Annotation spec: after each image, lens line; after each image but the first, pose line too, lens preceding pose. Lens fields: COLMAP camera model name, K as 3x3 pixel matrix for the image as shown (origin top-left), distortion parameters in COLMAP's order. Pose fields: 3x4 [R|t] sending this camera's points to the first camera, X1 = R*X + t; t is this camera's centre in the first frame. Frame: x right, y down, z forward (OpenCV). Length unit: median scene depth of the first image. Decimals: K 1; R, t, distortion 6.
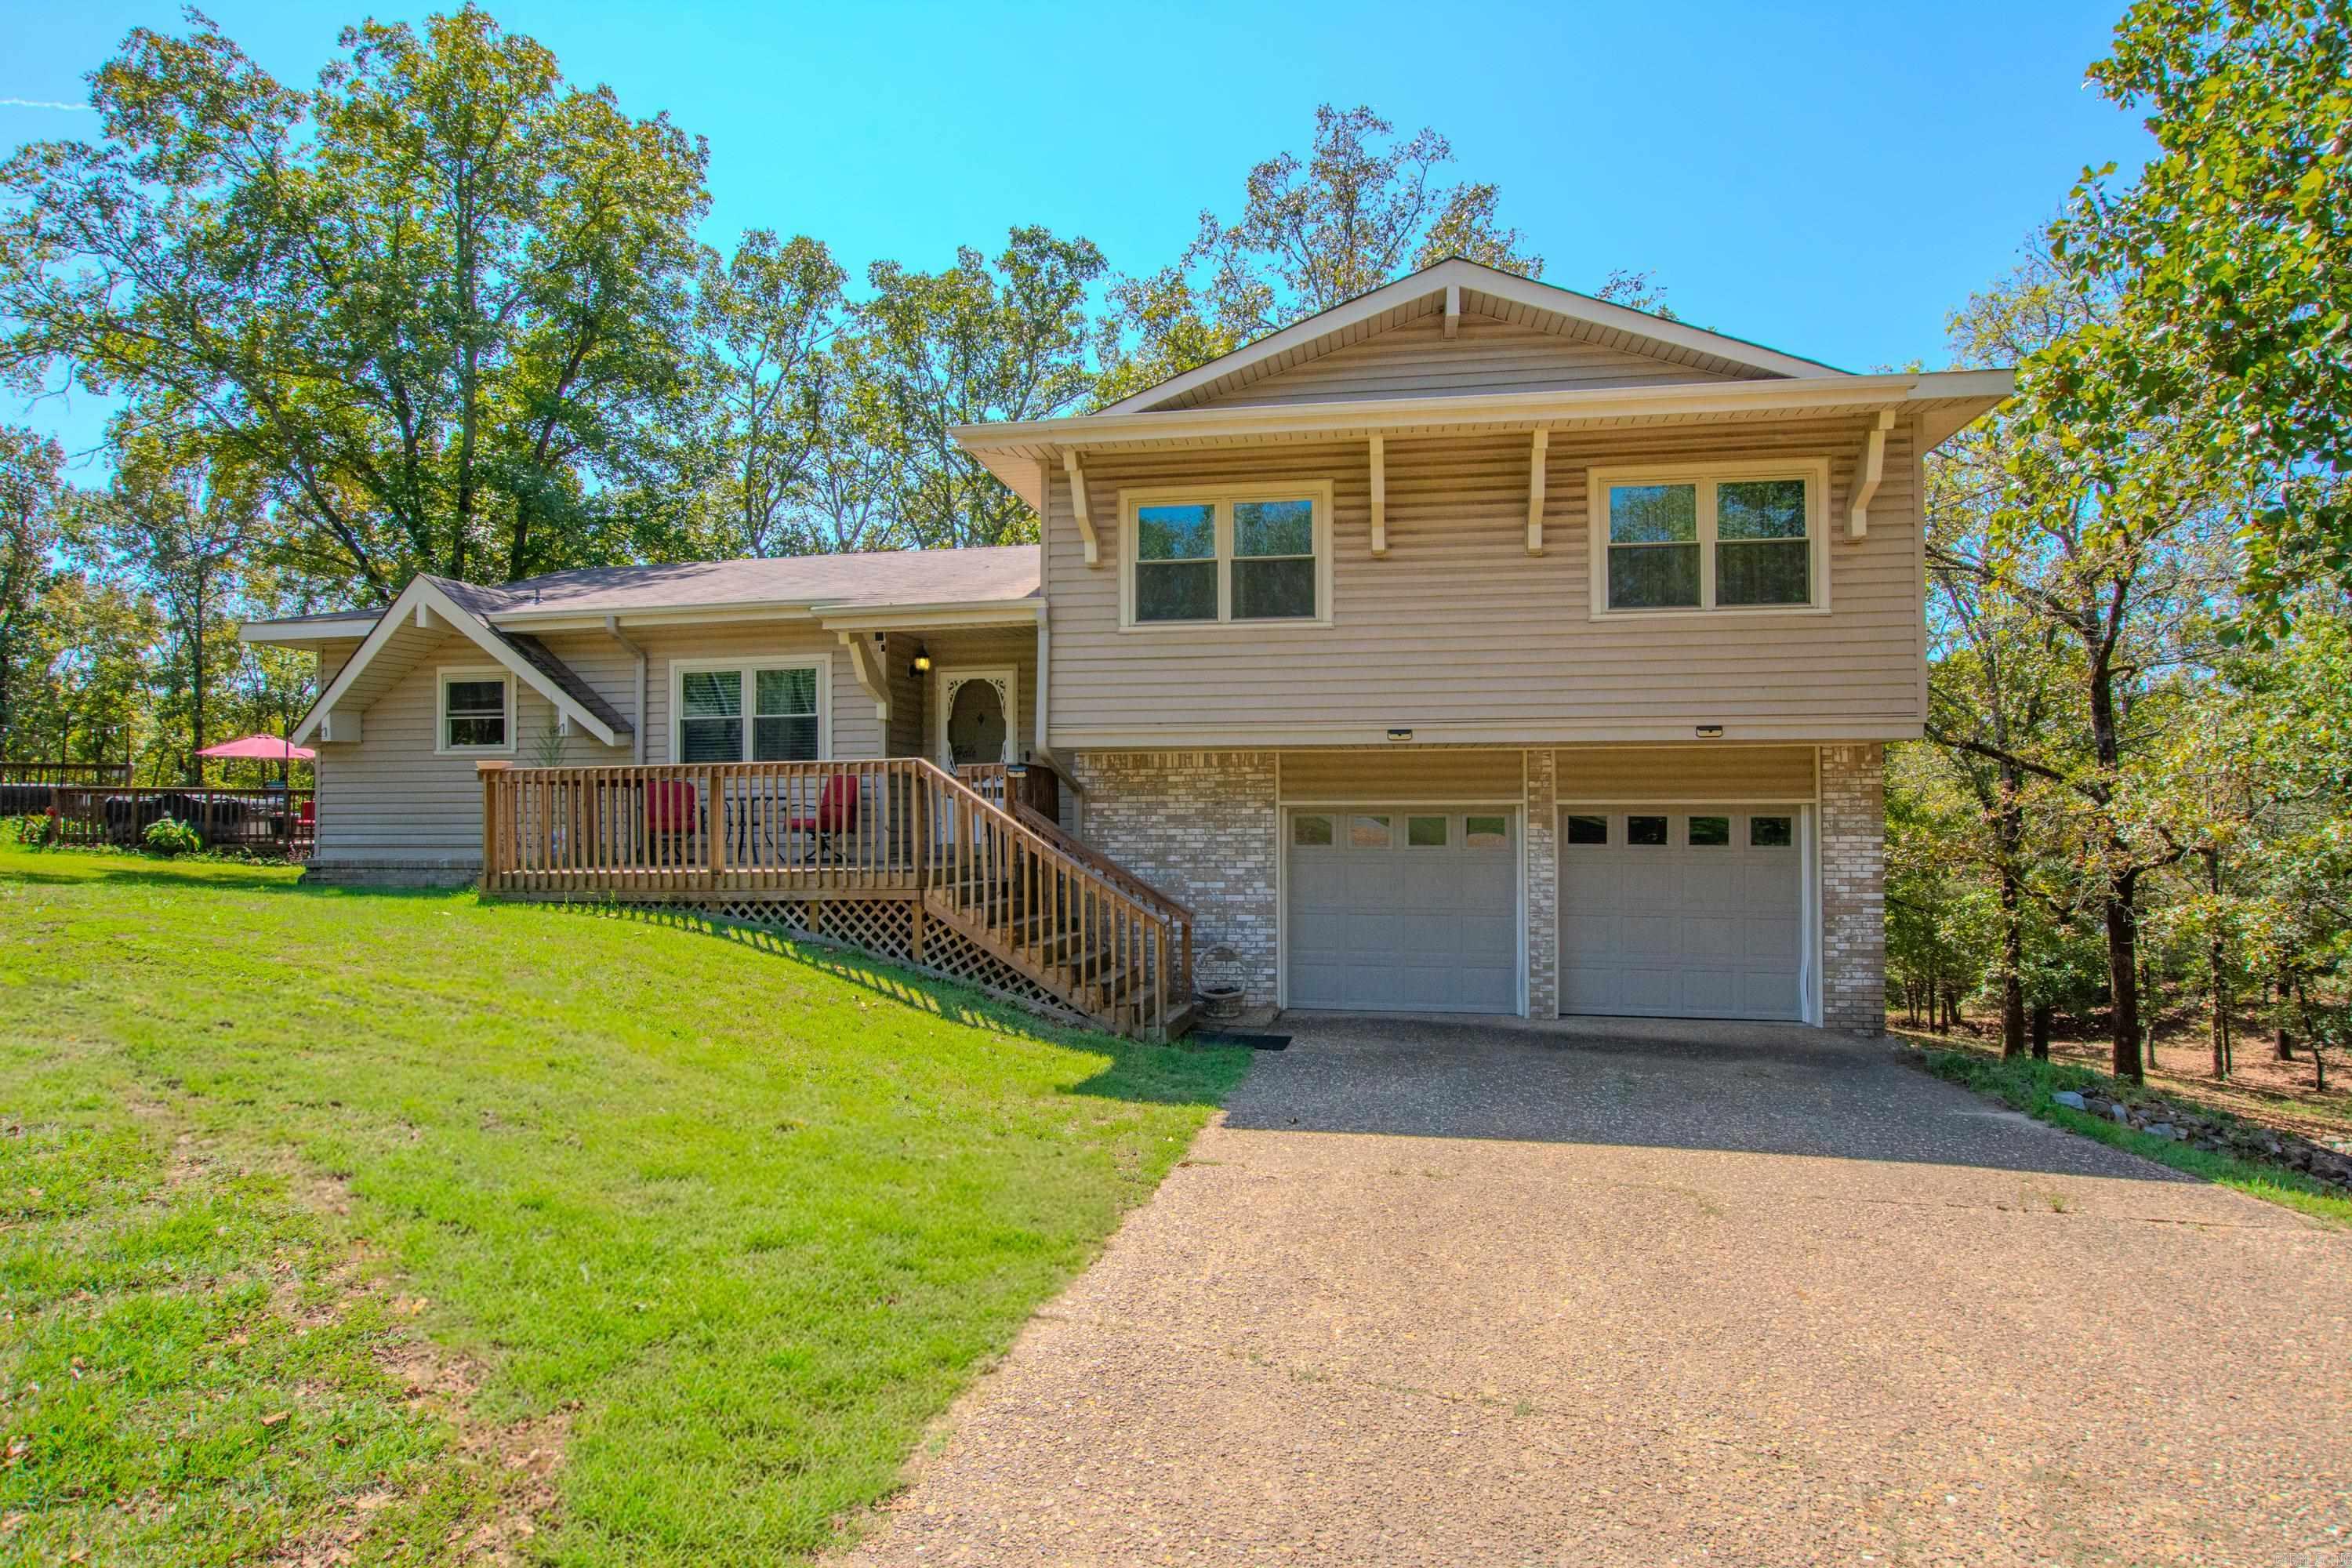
lens RADIAL K [[1209.1, 0, 1170.1], [0, 1209.1, 804.4], [0, 0, 1]] dist [-0.028762, 0.000000]
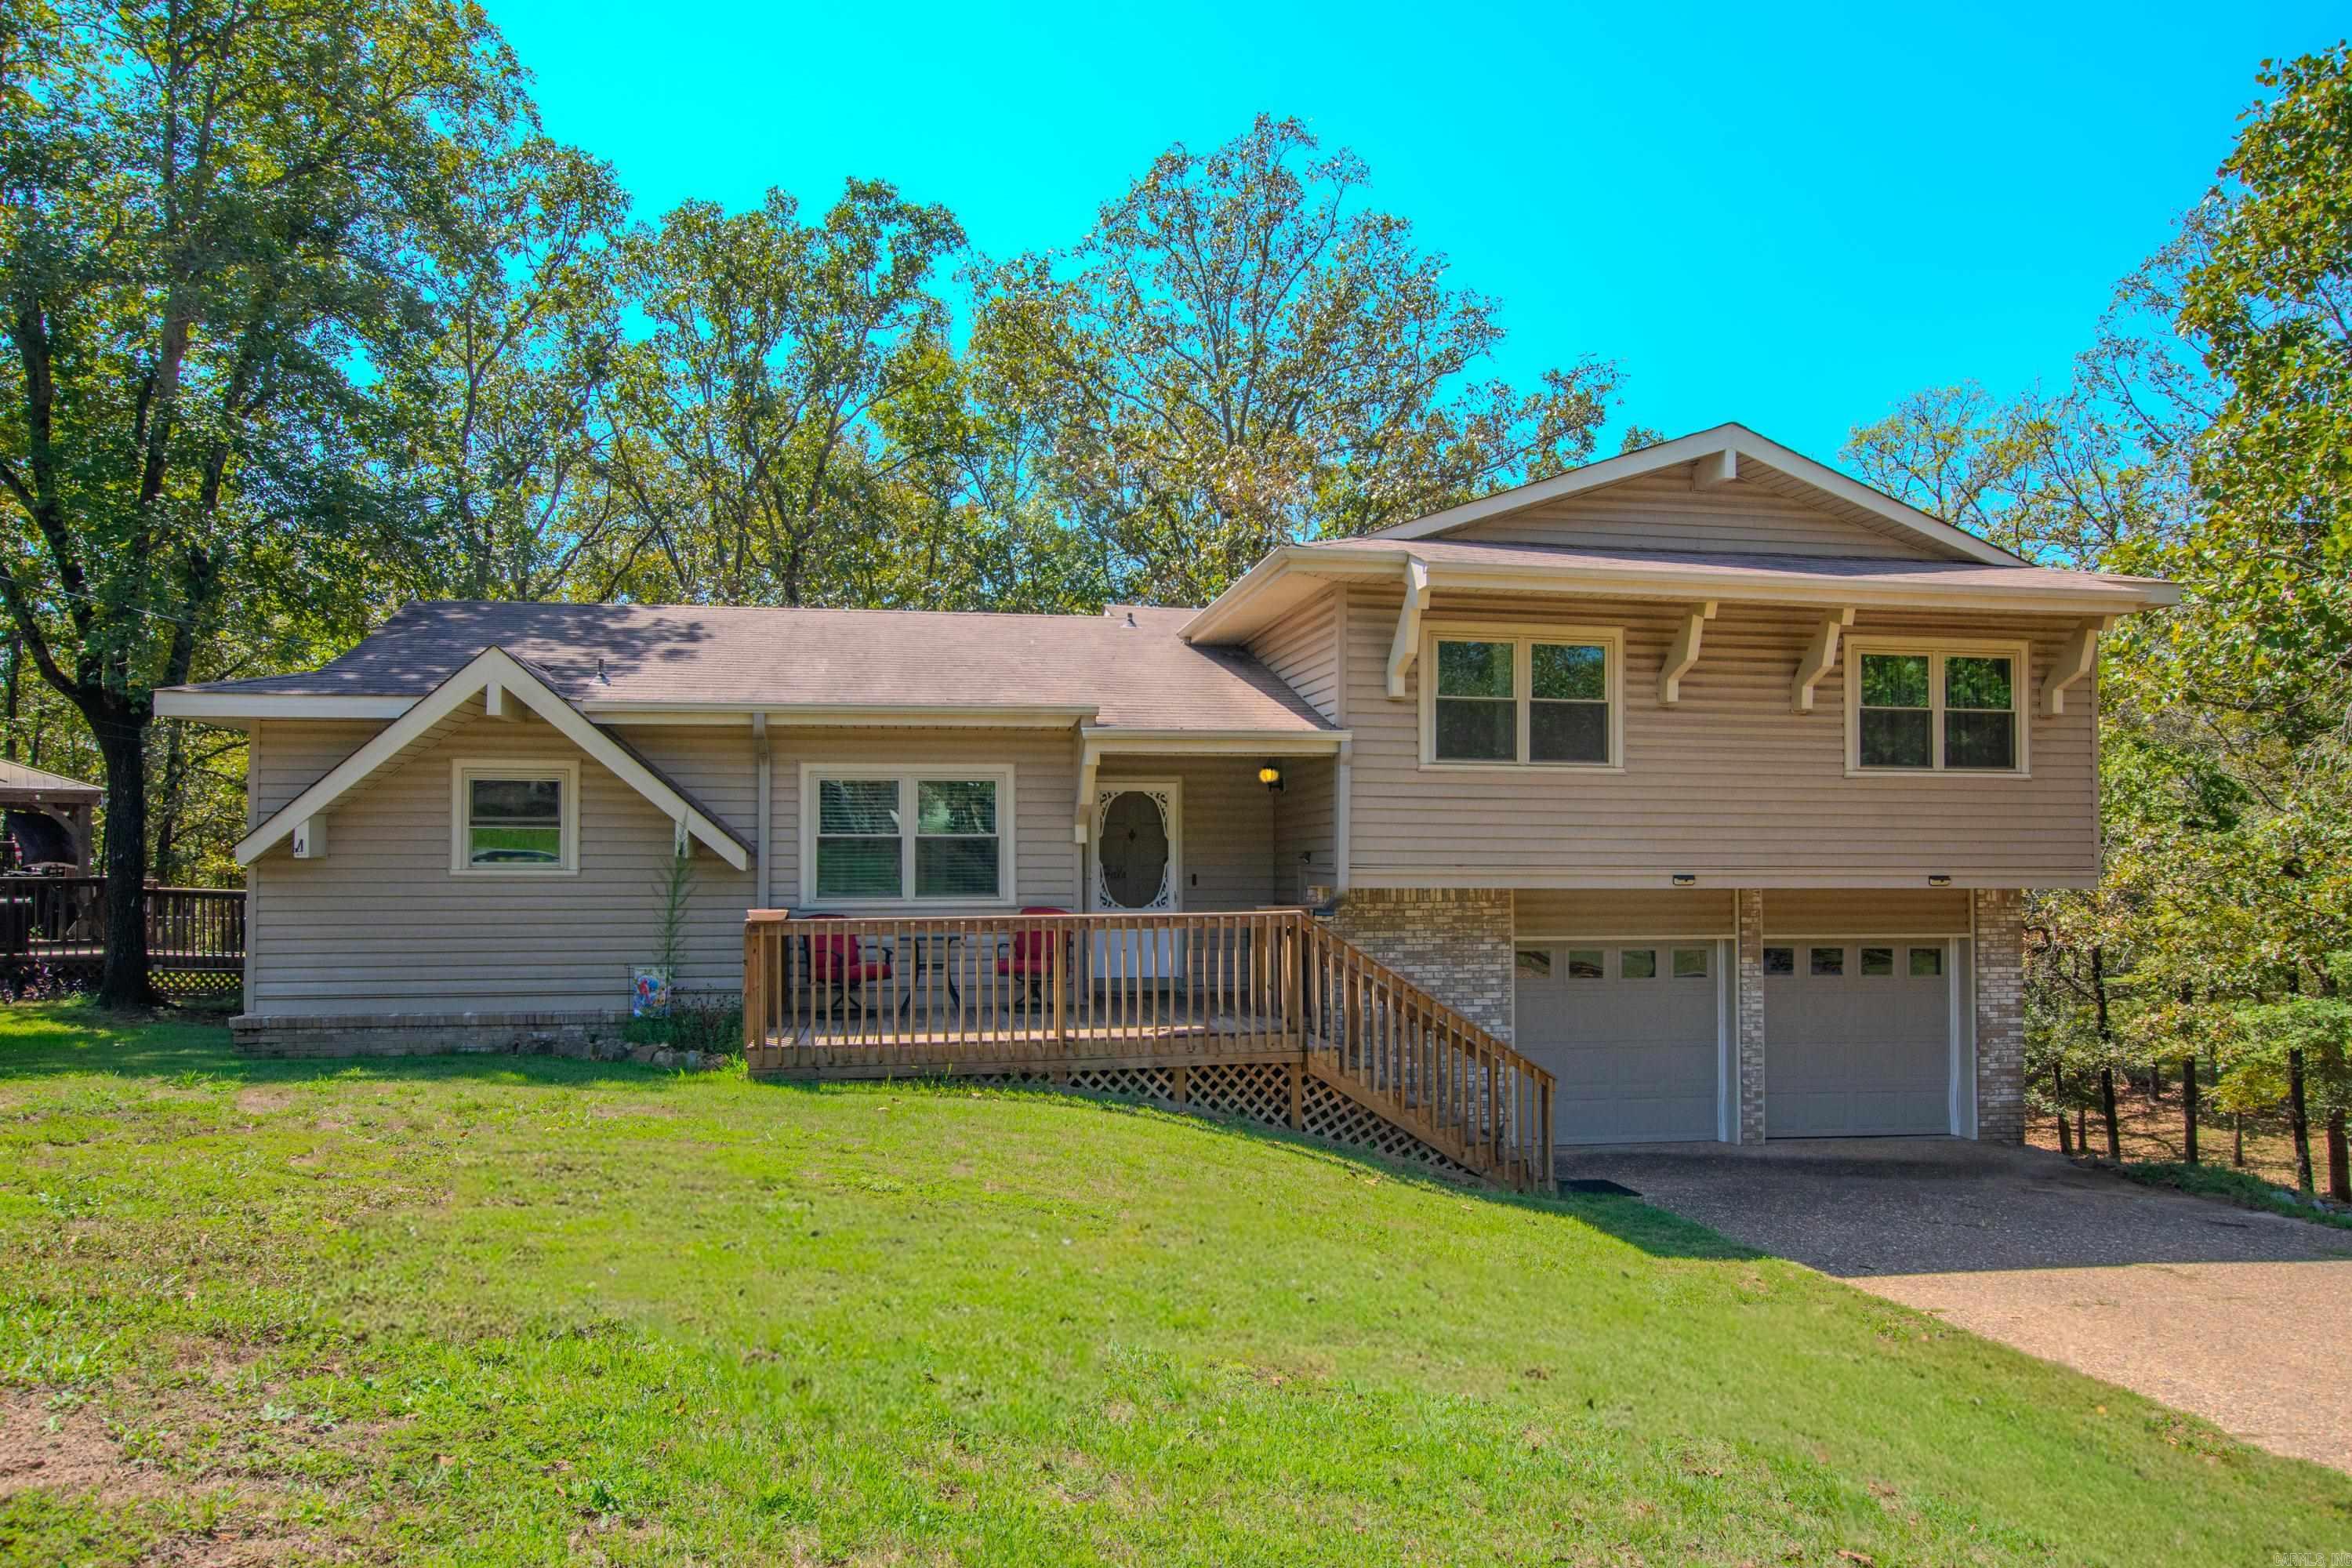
lens RADIAL K [[1517.9, 0, 1177.0], [0, 1517.9, 837.1], [0, 0, 1]] dist [-0.007461, -0.001012]
pose [[0.940502, 0.010356, 0.339631, -0.639225], [-0.008814, 0.999943, -0.006081, -0.080171], [-0.339674, 0.002726, 0.940539, -0.071421]]
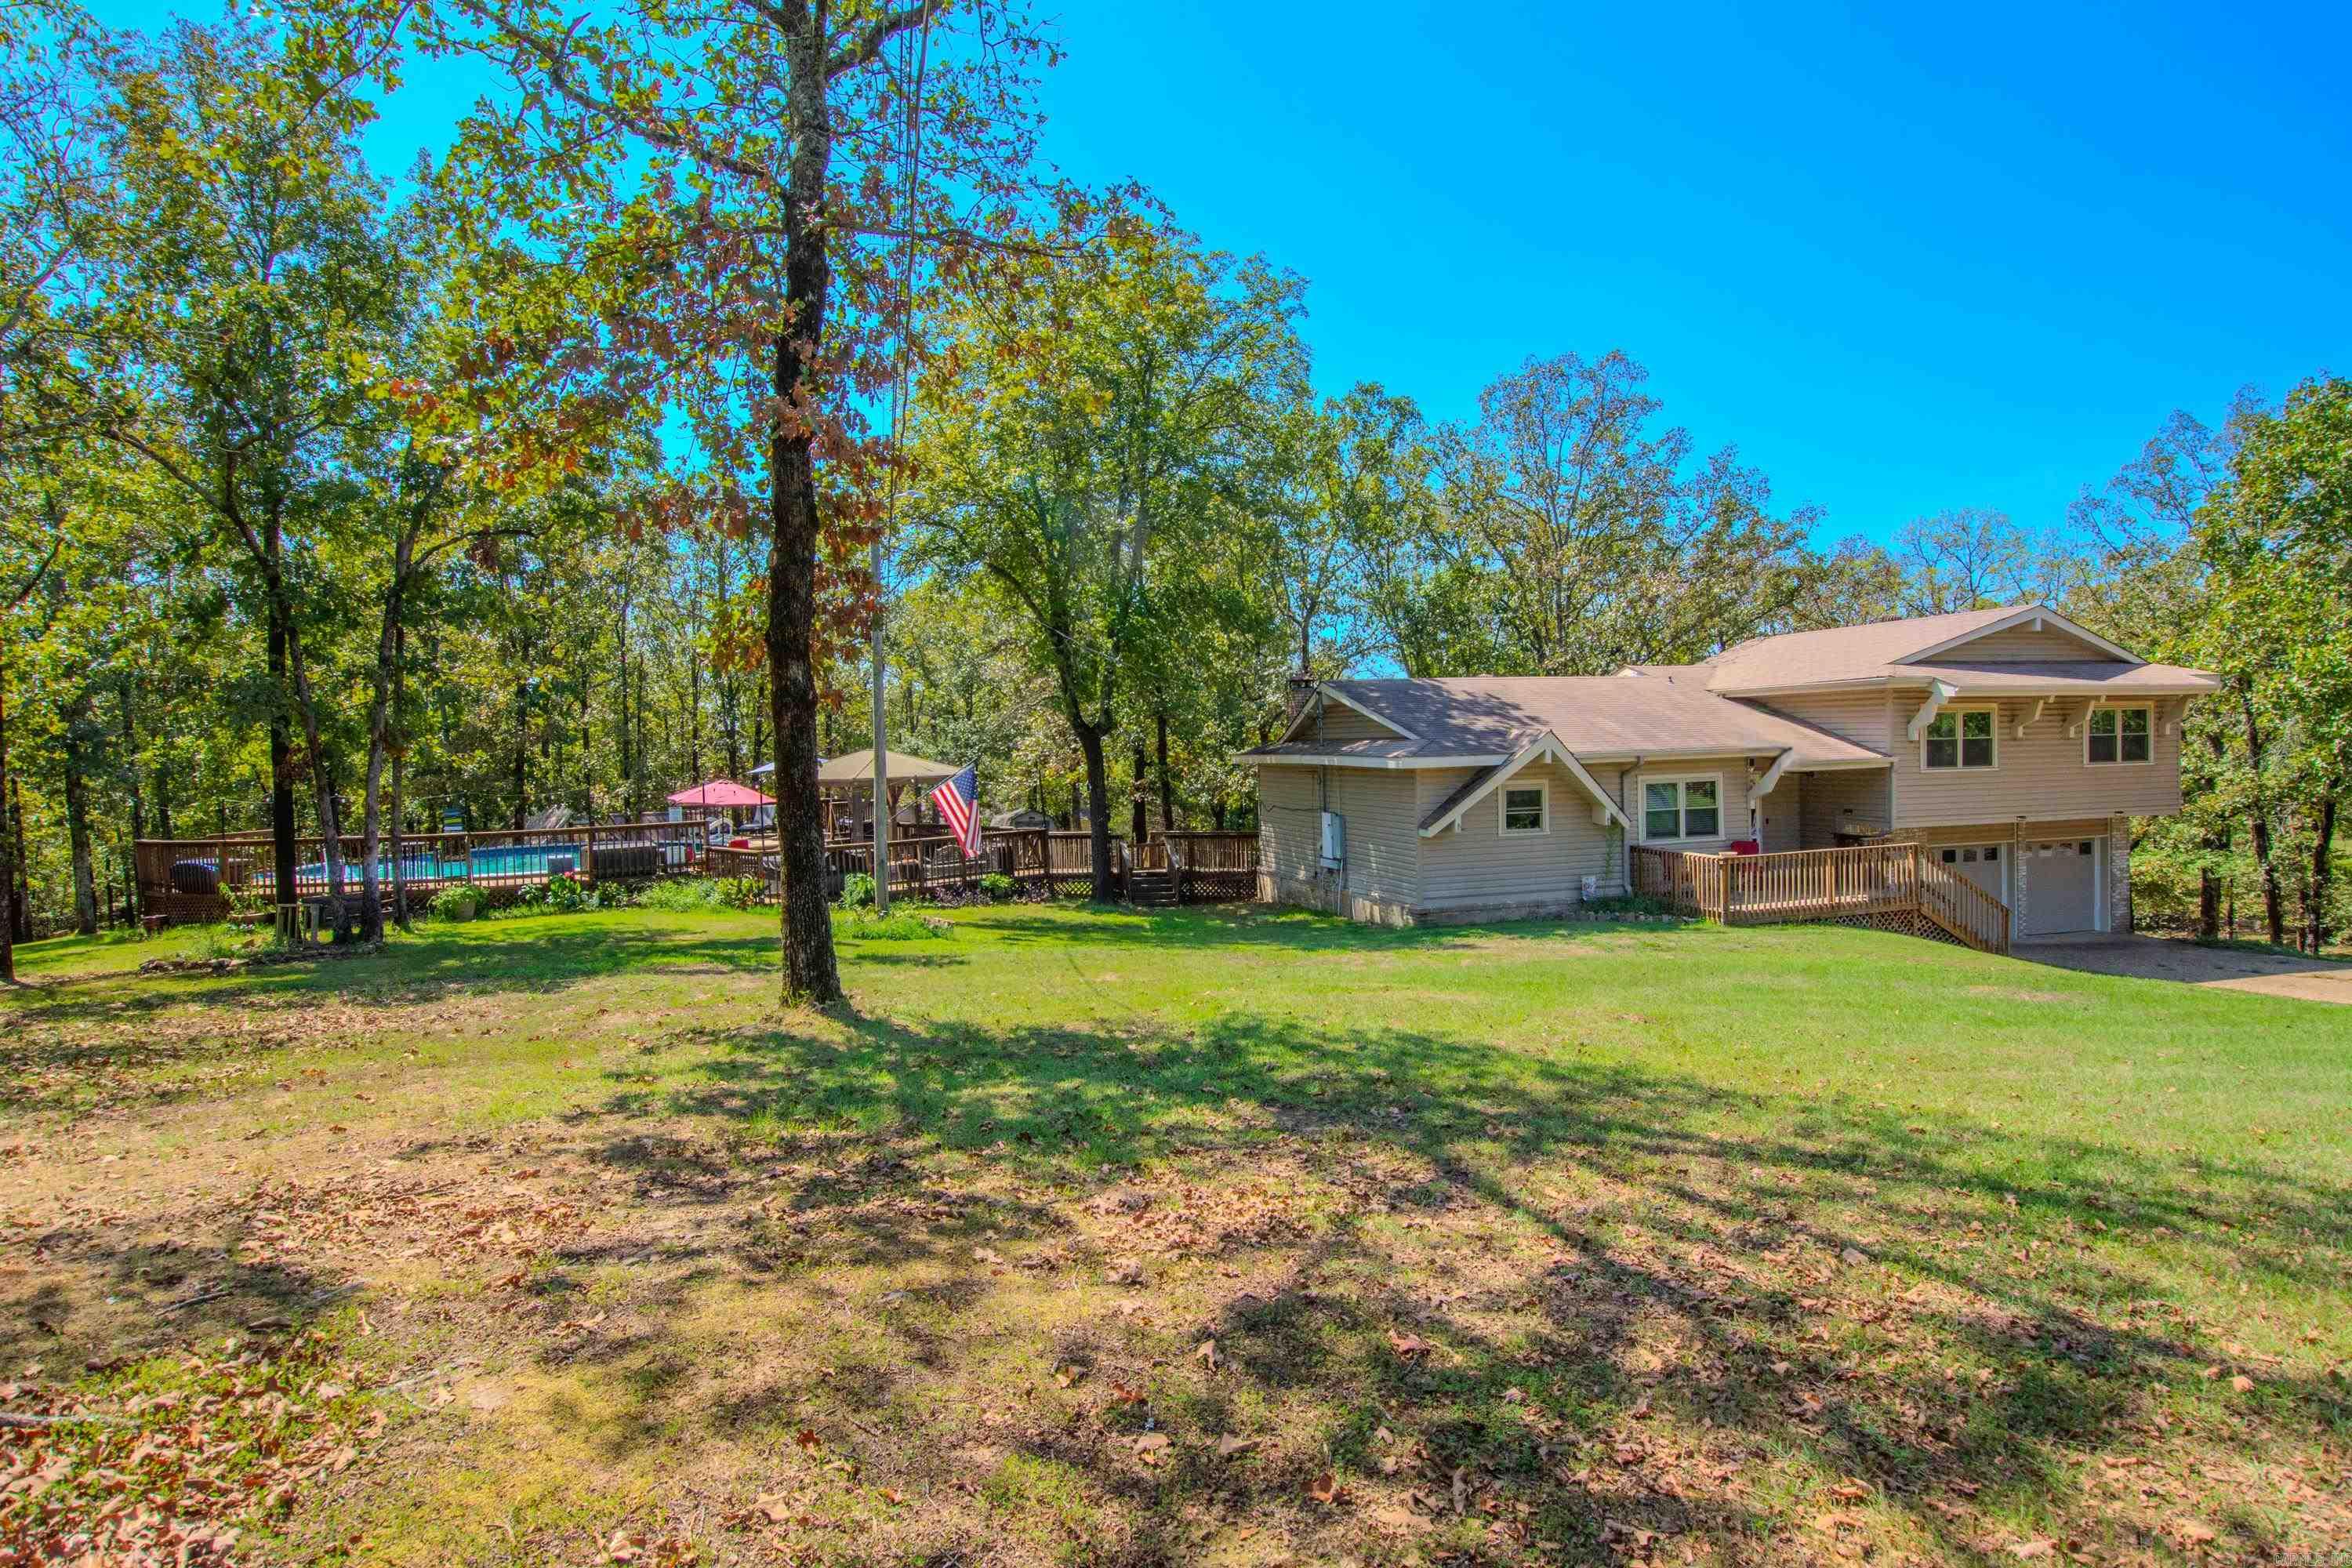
lens RADIAL K [[1222.6, 0, 1255.7], [0, 1222.6, 782.6], [0, 0, 1]] dist [-0.002687, -0.000393]
pose [[0.892125, -0.030815, 0.450736, -2.047496], [0.014629, 0.999118, 0.039351, -0.227629], [-0.451551, -0.028512, 0.891789, -0.373701]]
